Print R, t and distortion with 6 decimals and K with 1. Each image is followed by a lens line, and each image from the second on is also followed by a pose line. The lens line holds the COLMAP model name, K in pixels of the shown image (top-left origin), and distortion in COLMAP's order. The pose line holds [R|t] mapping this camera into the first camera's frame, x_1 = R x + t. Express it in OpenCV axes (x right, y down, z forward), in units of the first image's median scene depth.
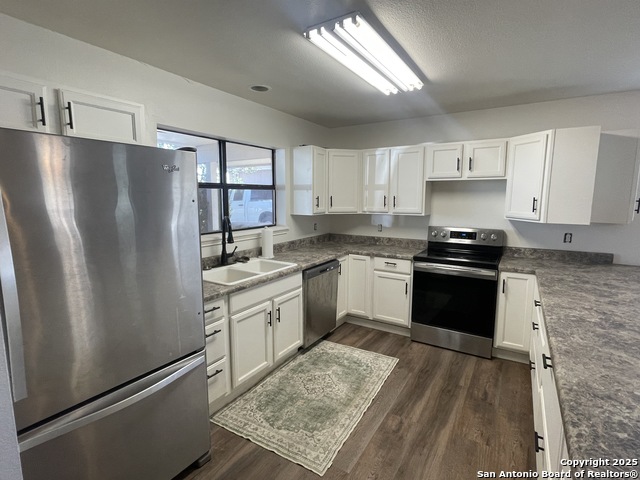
lens RADIAL K [[321.7, 0, 321.8], [0, 321.7, 237.4], [0, 0, 1]] dist [0.000746, -0.000546]
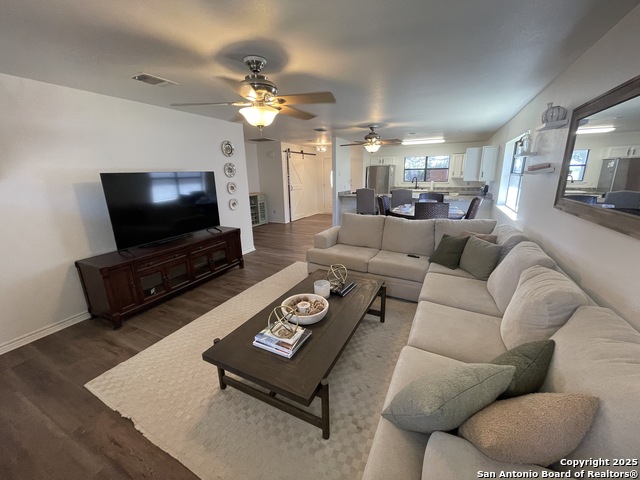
lens RADIAL K [[257.6, 0, 321.8], [0, 257.6, 239.3], [0, 0, 1]] dist [-0.003453, -0.000159]
pose [[0.090902, 0.241971, -0.966016, 2.645904], [-0.112002, 0.966362, 0.231518, 0.070619], [0.989542, 0.087150, 0.114945, -0.467826]]
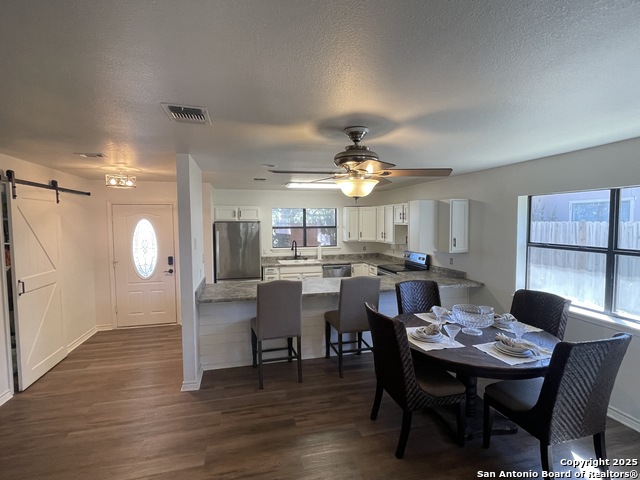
lens RADIAL K [[321.7, 0, 318.4], [0, 321.7, 241.5], [0, 0, 1]] dist [0.000746, -0.000546]
pose [[0.710529, 0.035434, -0.702775, 1.416924], [-0.082172, 0.996076, -0.032857, 0.011449], [0.698853, 0.081095, 0.710653, -0.597516]]
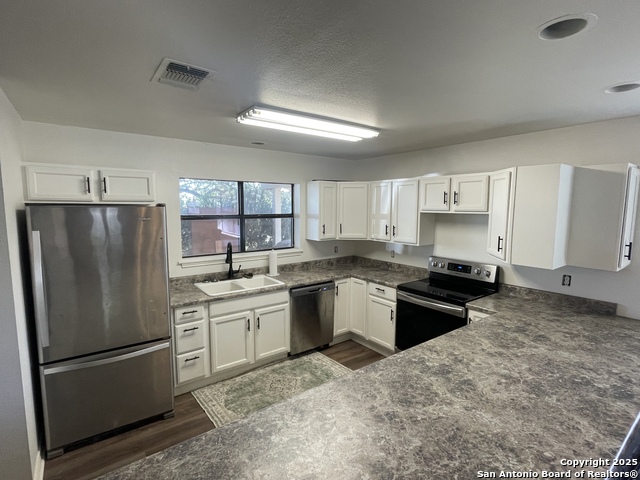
lens RADIAL K [[321.7, 0, 321.7], [0, 321.7, 238.8], [0, 0, 1]] dist [0.000746, -0.000546]
pose [[0.933275, 0.039495, -0.356985, 0.447430], [-0.049263, 0.998618, -0.018308, -0.063947], [0.355768, 0.034672, 0.933931, -0.078203]]
